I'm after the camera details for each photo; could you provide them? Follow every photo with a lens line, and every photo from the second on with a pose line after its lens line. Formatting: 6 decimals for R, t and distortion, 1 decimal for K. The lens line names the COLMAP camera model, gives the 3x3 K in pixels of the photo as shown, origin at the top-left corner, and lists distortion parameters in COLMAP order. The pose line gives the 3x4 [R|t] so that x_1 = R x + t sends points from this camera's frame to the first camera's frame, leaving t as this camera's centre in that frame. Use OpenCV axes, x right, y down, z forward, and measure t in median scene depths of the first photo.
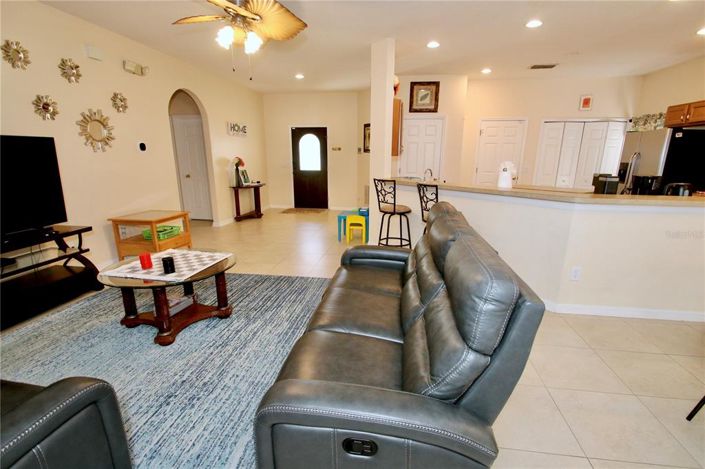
lens RADIAL K [[334.0, 0, 353.6], [0, 334.0, 238.3], [0, 0, 1]] dist [0.017012, -0.025537]
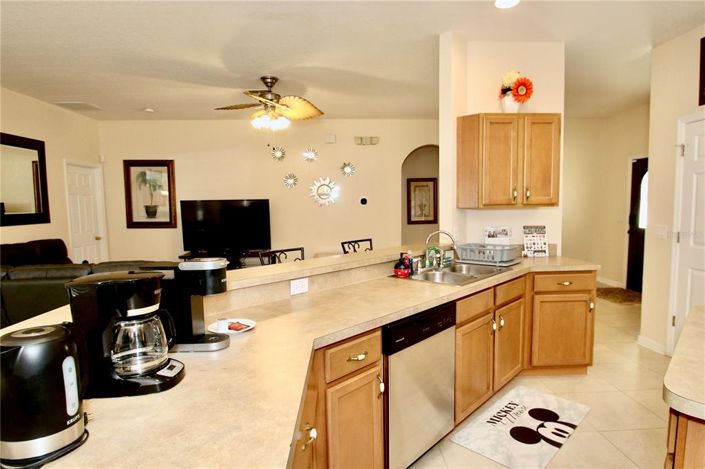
lens RADIAL K [[412.4, 0, 352.5], [0, 412.4, 234.5], [0, 0, 1]] dist [-0.015422, -0.000054]
pose [[0.177911, 0.060665, -0.982175, 0.688008], [-0.218444, 0.975630, 0.020691, -0.144869], [0.959495, 0.210869, 0.186827, 0.575358]]
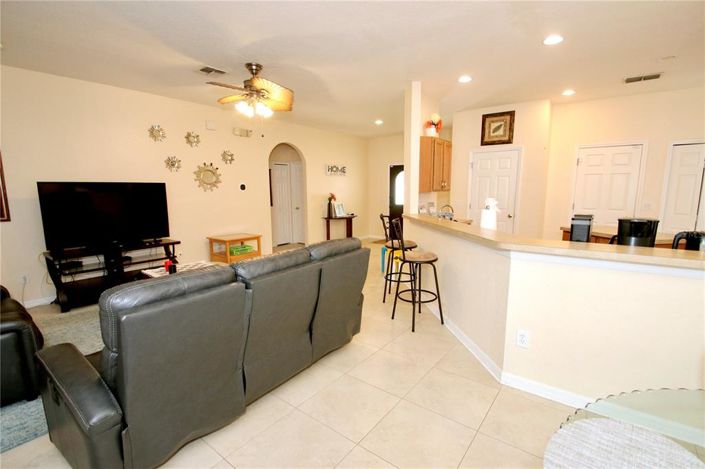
lens RADIAL K [[328.8, 0, 352.5], [0, 328.8, 234.5], [0, 0, 1]] dist [0.020787, -0.023687]
pose [[0.872196, 0.055026, -0.486052, 0.352553], [-0.105134, 0.991518, -0.076408, -0.019460], [0.477725, 0.117744, 0.870583, 0.048177]]
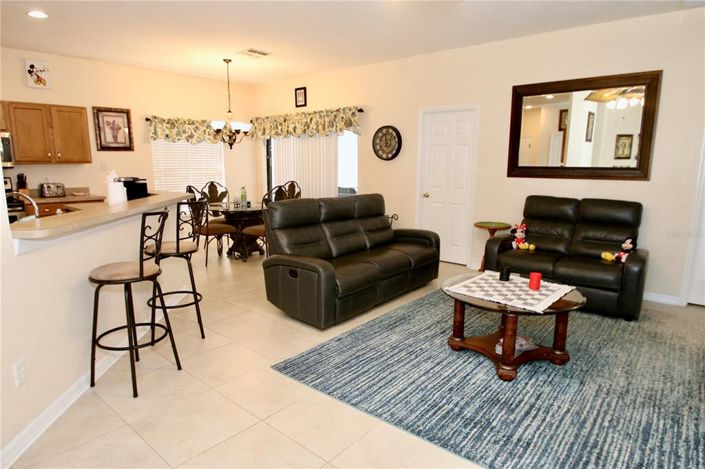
lens RADIAL K [[414.4, 0, 352.5], [0, 414.4, 234.5], [0, 0, 1]] dist [-0.024645, -0.001449]
pose [[-0.844722, -0.103196, 0.525163, -0.351118], [0.117133, 0.921801, 0.369543, -0.240849], [-0.522231, 0.373675, -0.766578, 0.943300]]
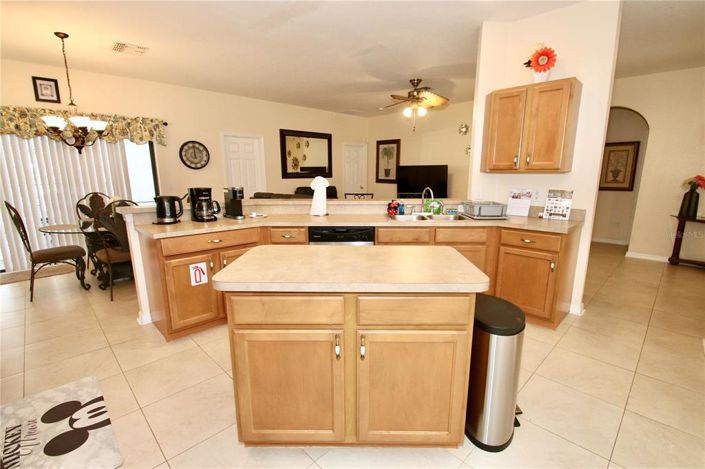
lens RADIAL K [[328.8, 0, 352.5], [0, 328.8, 234.5], [0, 0, 1]] dist [0.020787, -0.023687]
pose [[-0.612742, 0.140456, -0.777701, 0.750559], [-0.191452, 0.928384, 0.318512, -0.250435], [0.766742, 0.344058, -0.541969, 1.038150]]
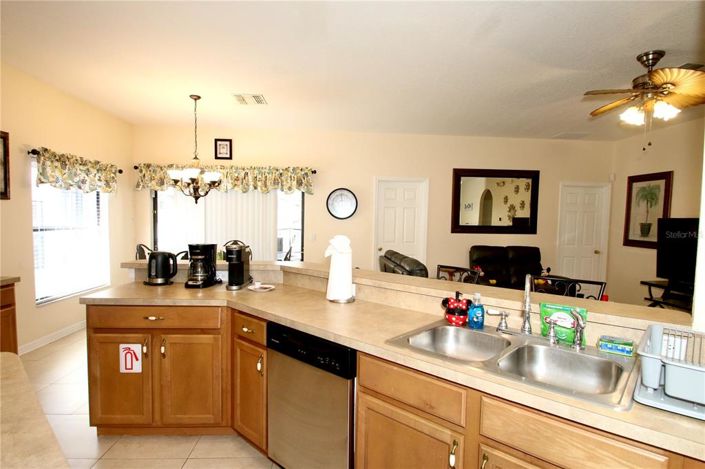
lens RADIAL K [[368.7, 0, 352.5], [0, 368.7, 234.5], [0, 0, 1]] dist [-0.006282, -0.001646]
pose [[-0.980773, -0.017237, -0.194389, 0.361409], [-0.070901, 0.959499, 0.272643, -0.257588], [0.181817, 0.281184, -0.942273, 1.009600]]
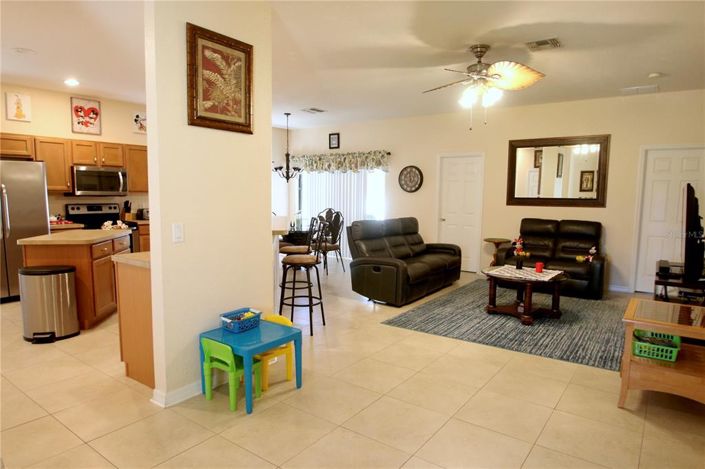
lens RADIAL K [[428.3, 0, 352.5], [0, 428.3, 234.5], [0, 0, 1]] dist [-0.023008, 0.000713]
pose [[-0.882723, -0.062254, 0.465751, -0.343702], [0.095837, 0.946499, 0.308149, -0.339874], [-0.460016, 0.316646, -0.829530, 1.333672]]
